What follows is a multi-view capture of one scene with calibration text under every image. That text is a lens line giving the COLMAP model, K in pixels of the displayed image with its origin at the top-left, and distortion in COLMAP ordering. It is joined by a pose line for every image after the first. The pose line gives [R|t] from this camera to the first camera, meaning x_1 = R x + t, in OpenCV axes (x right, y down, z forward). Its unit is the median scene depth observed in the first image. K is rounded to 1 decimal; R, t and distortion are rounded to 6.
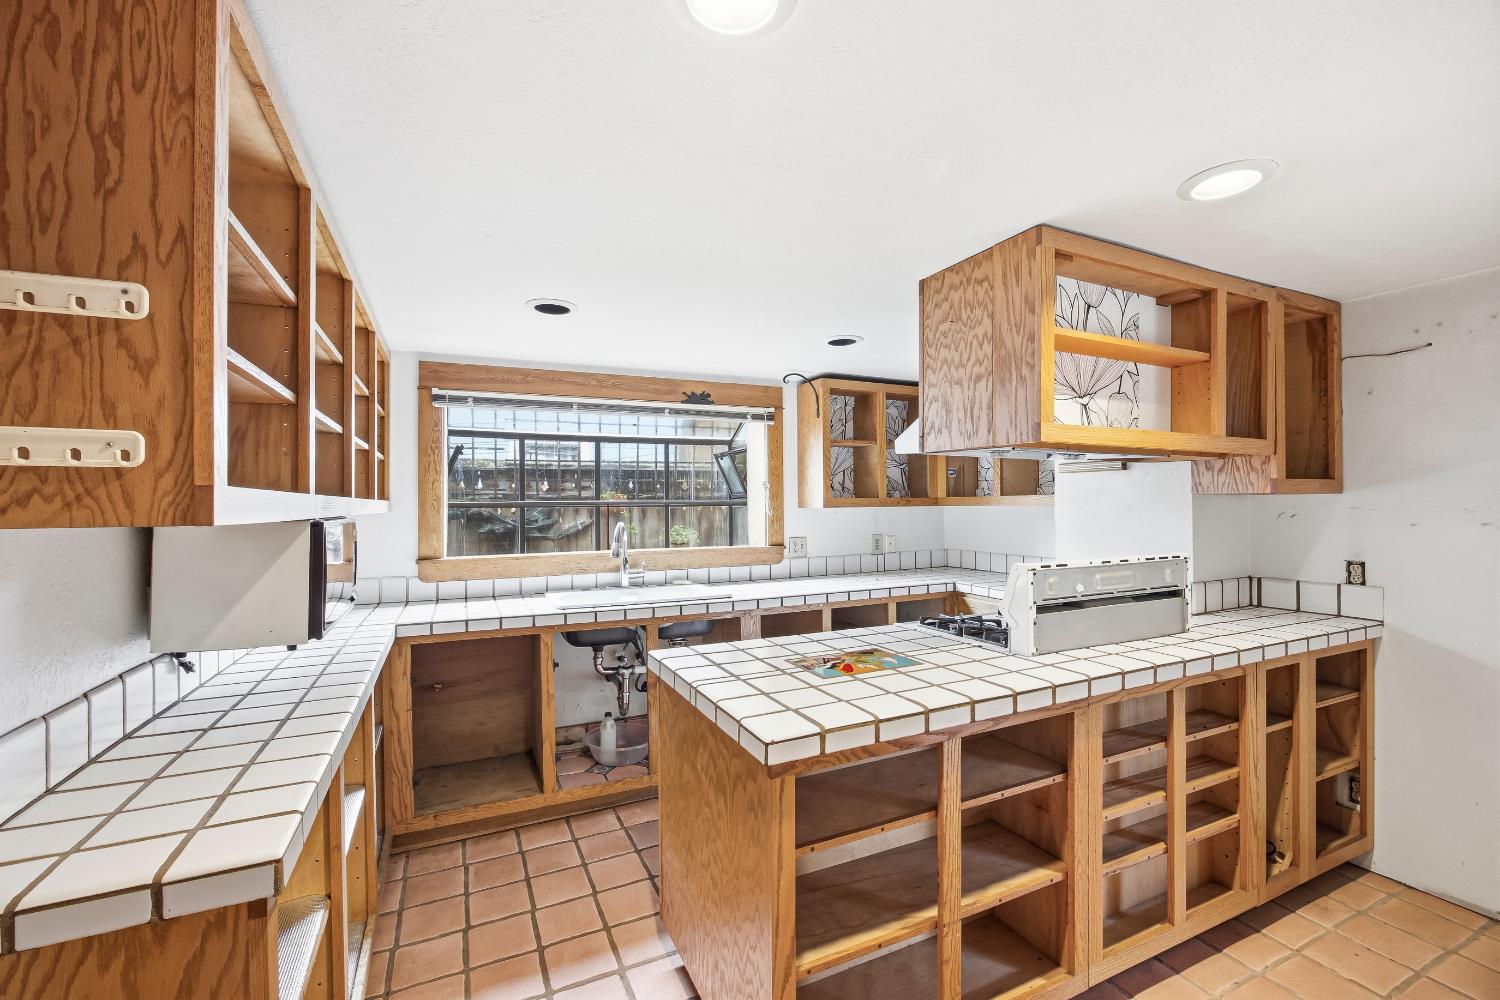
lens RADIAL K [[629.4, 0, 752.4], [0, 629.4, 503.4], [0, 0, 1]] dist [-0.015646, 0.003133]
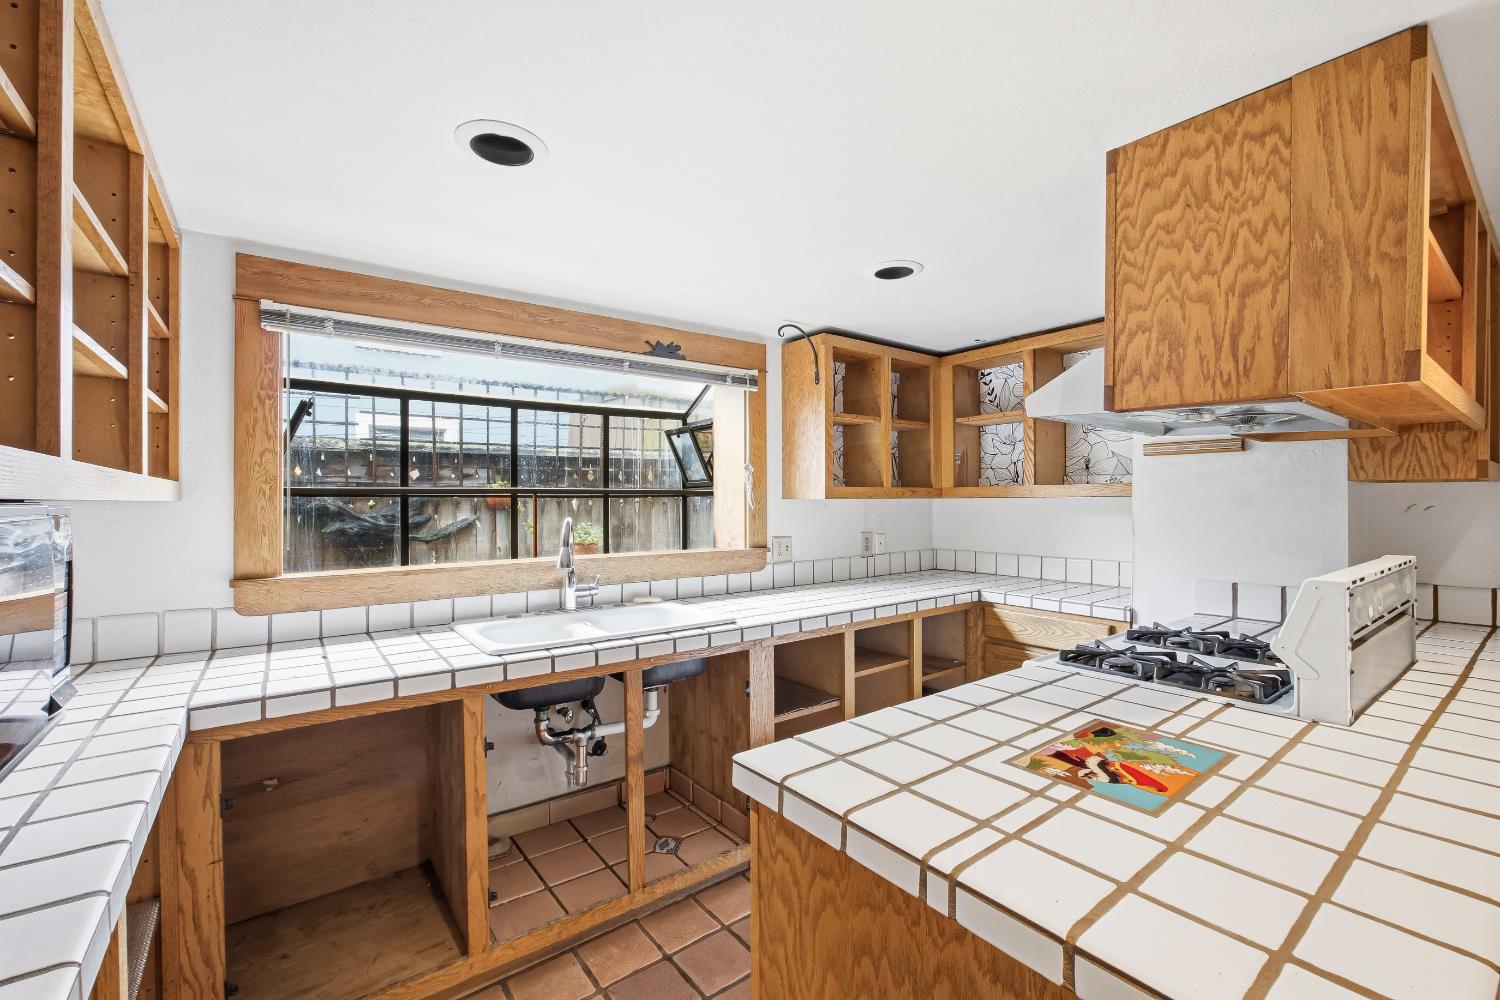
lens RADIAL K [[629.4, 0, 754.1], [0, 629.4, 502.8], [0, 0, 1]] dist [-0.015646, 0.003133]
pose [[0.977602, 0.003232, 0.210438, -0.163565], [-0.003969, 0.999987, 0.003078, 0.011406], [-0.210425, -0.003844, 0.977602, 0.296215]]
